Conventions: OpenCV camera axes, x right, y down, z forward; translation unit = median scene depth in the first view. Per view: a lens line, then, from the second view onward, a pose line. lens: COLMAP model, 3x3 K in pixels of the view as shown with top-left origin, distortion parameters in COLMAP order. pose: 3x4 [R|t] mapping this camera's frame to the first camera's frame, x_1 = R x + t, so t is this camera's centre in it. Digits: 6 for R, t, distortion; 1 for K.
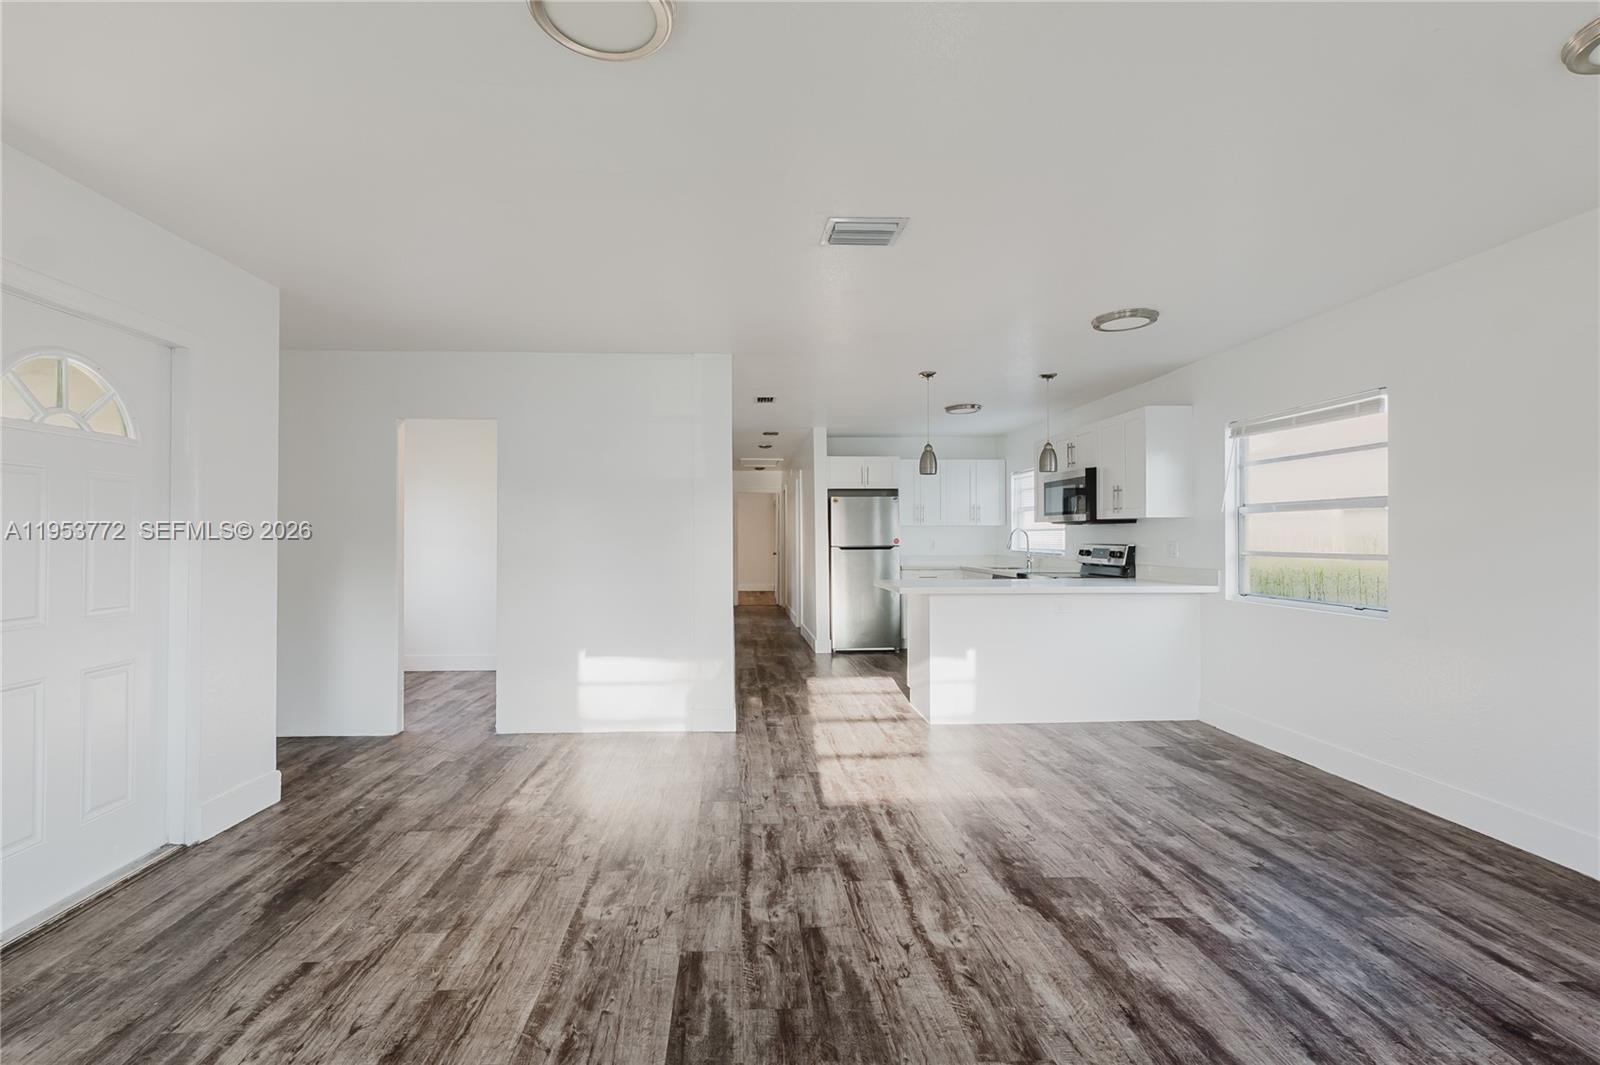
lens RADIAL K [[749.8, 0, 776.4], [0, 749.8, 524.6], [0, 0, 1]] dist [0.003186, 0.000740]
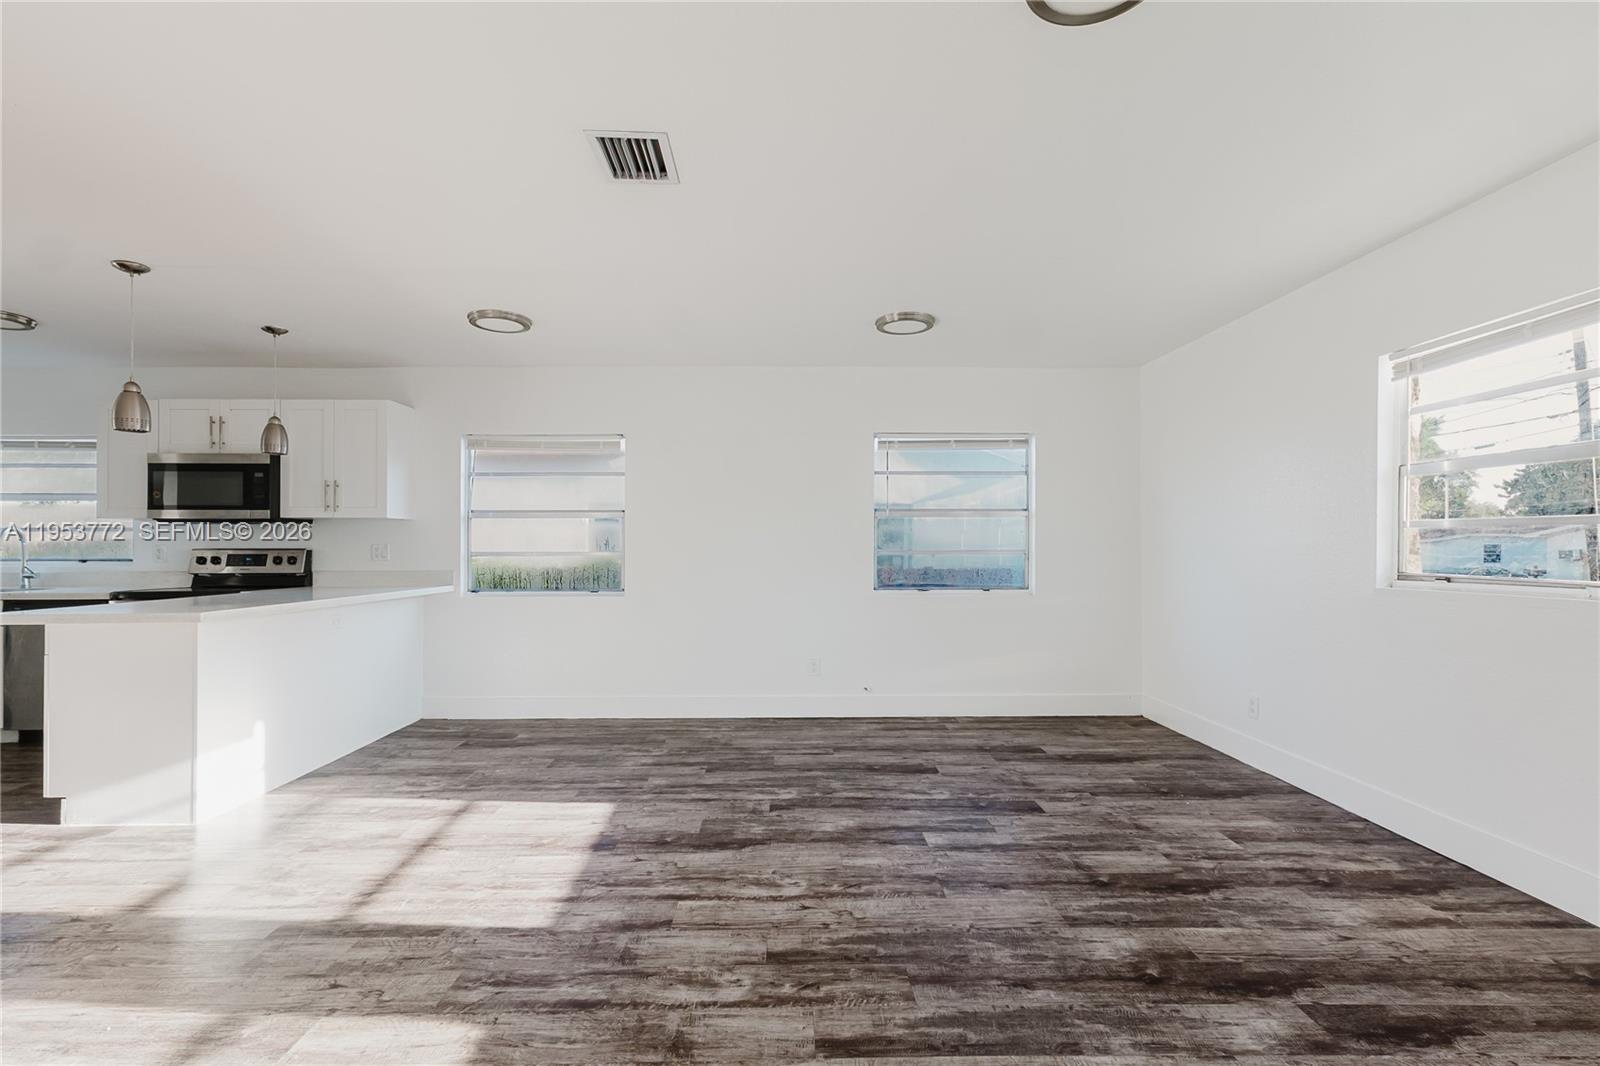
lens RADIAL K [[711.3, 0, 800.6], [0, 711.3, 545.6], [0, 0, 1]] dist [0.000707, 0.000126]
pose [[-0.001192, 0.007825, 0.999969, -0.755482], [-0.012465, 0.999892, -0.007839, 0.048531], [-0.999922, -0.012473, -0.001094, 0.906159]]
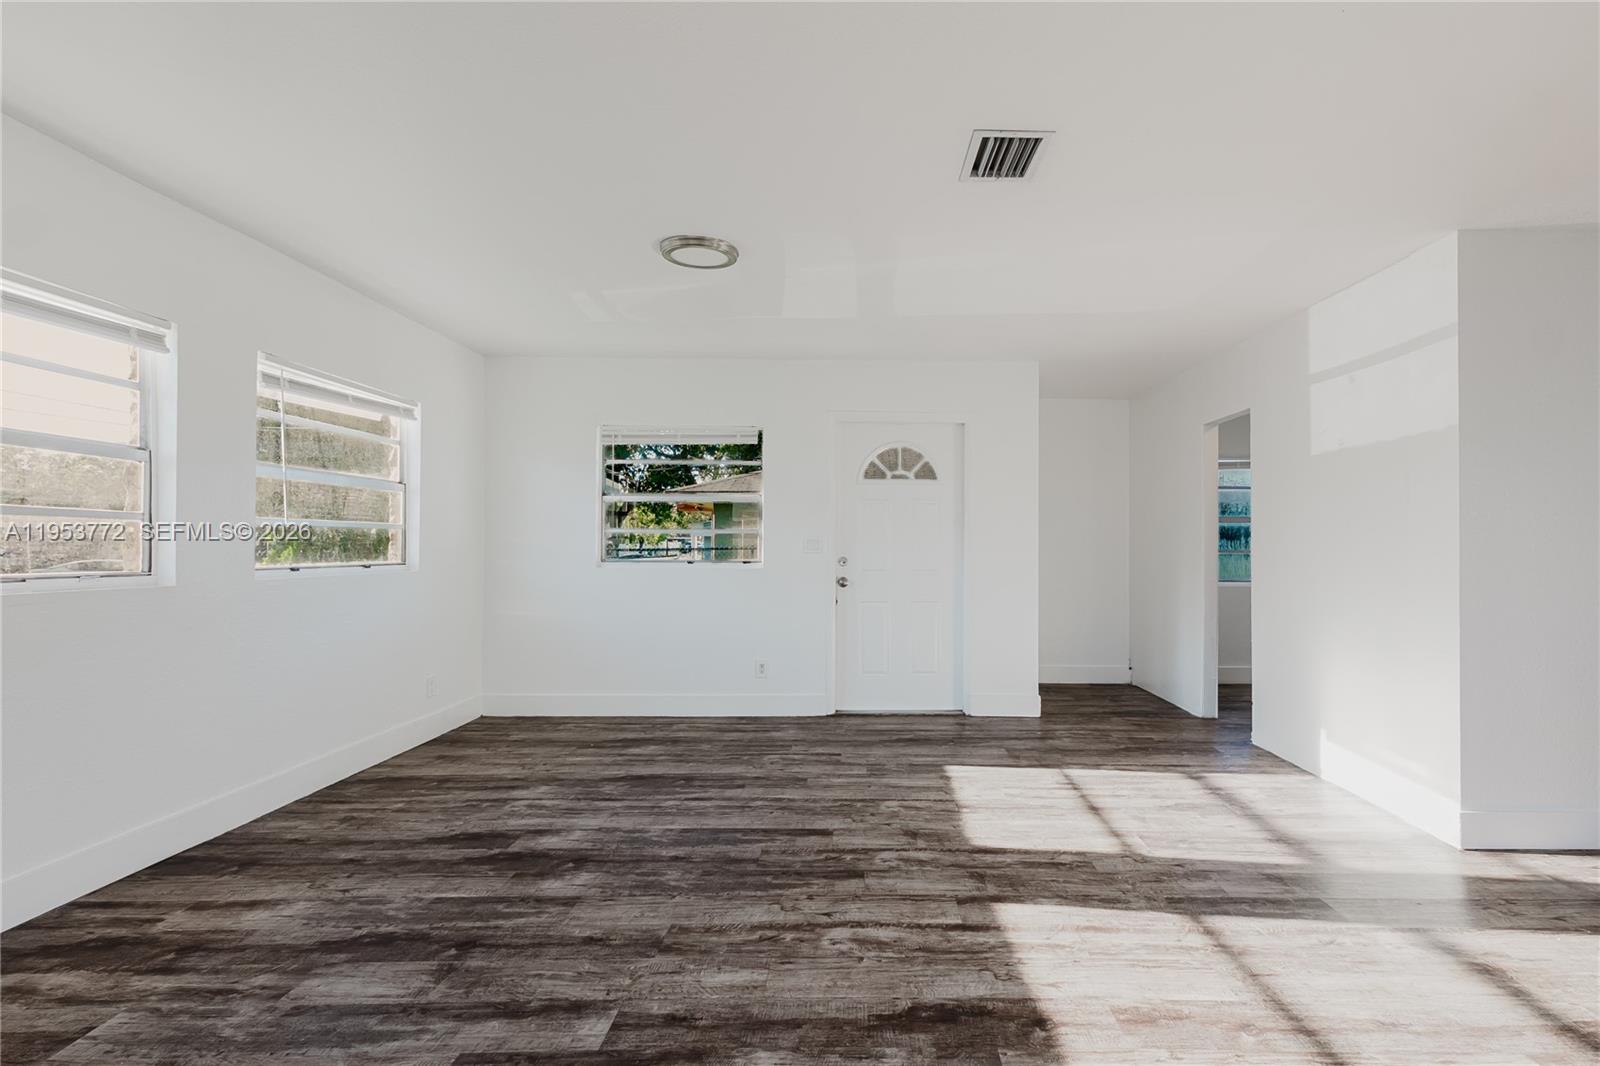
lens RADIAL K [[711.3, 0, 800.6], [0, 711.3, 545.6], [0, 0, 1]] dist [0.000707, 0.000126]
pose [[-0.102930, 0.002266, -0.994686, 1.031569], [0.007466, 0.999971, 0.001505, 0.045173], [0.994661, -0.007271, -0.102944, 0.954580]]
